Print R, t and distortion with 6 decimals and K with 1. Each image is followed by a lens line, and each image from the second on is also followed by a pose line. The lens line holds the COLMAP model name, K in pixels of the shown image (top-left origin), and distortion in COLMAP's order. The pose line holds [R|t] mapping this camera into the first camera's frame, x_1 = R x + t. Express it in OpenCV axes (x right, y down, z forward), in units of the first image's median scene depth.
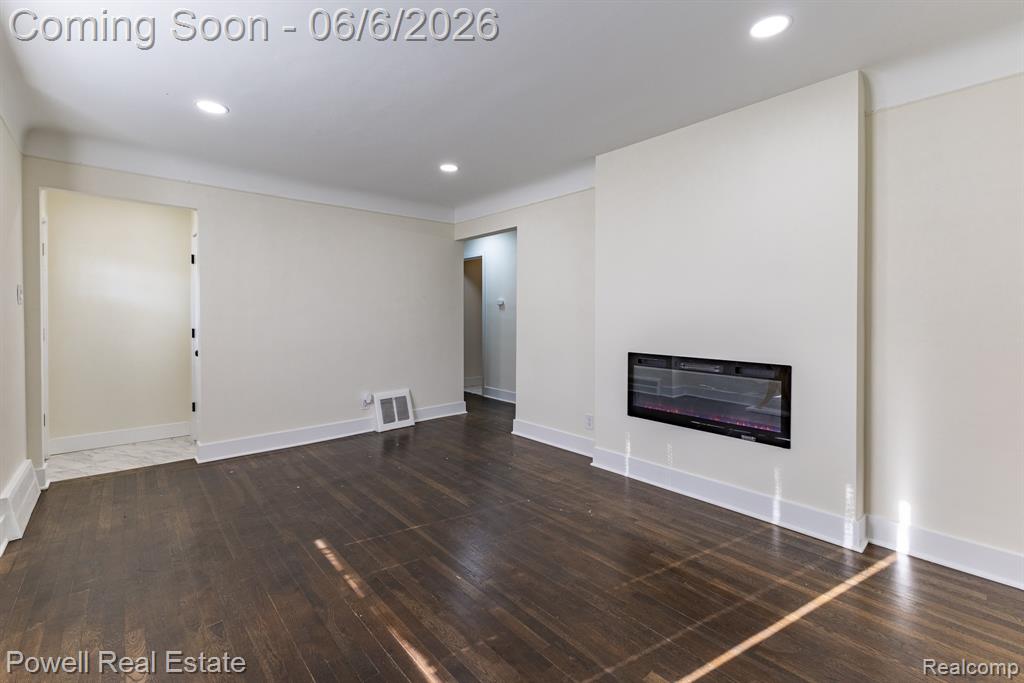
lens RADIAL K [[442.9, 0, 568.8], [0, 442.9, 315.7], [0, 0, 1]] dist [-0.001094, -0.000269]
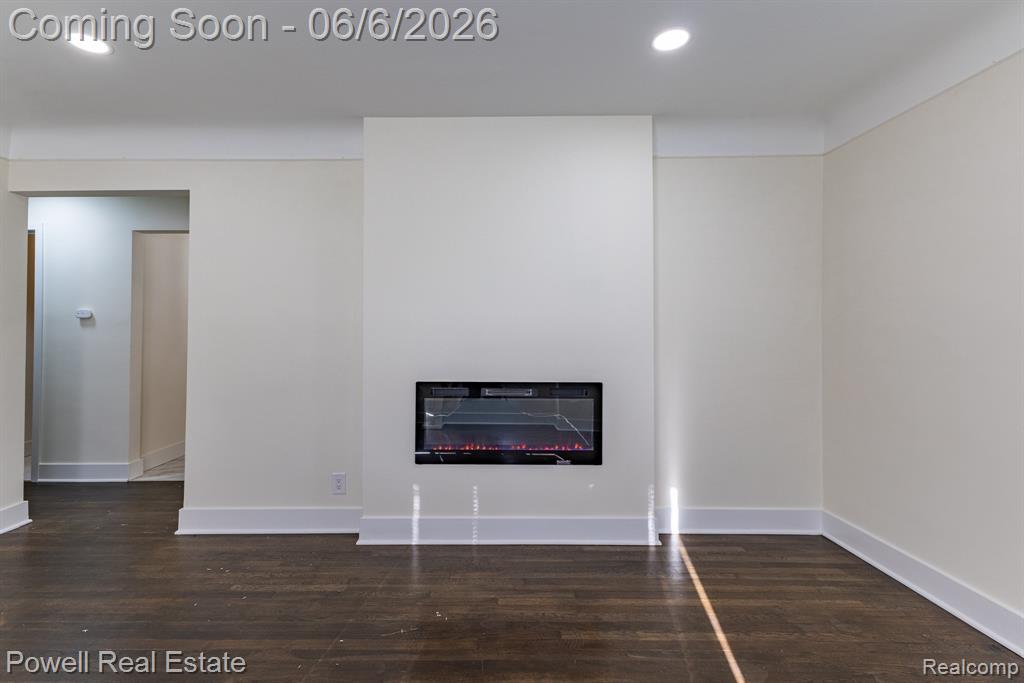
lens RADIAL K [[447.5, 0, 508.5], [0, 447.5, 325.3], [0, 0, 1]] dist [0.003355, 0.000583]
pose [[0.719383, 0.006550, 0.694583, -0.345296], [0.007175, 0.999832, -0.016859, -0.002521], [-0.694577, 0.017111, 0.719215, 0.379831]]
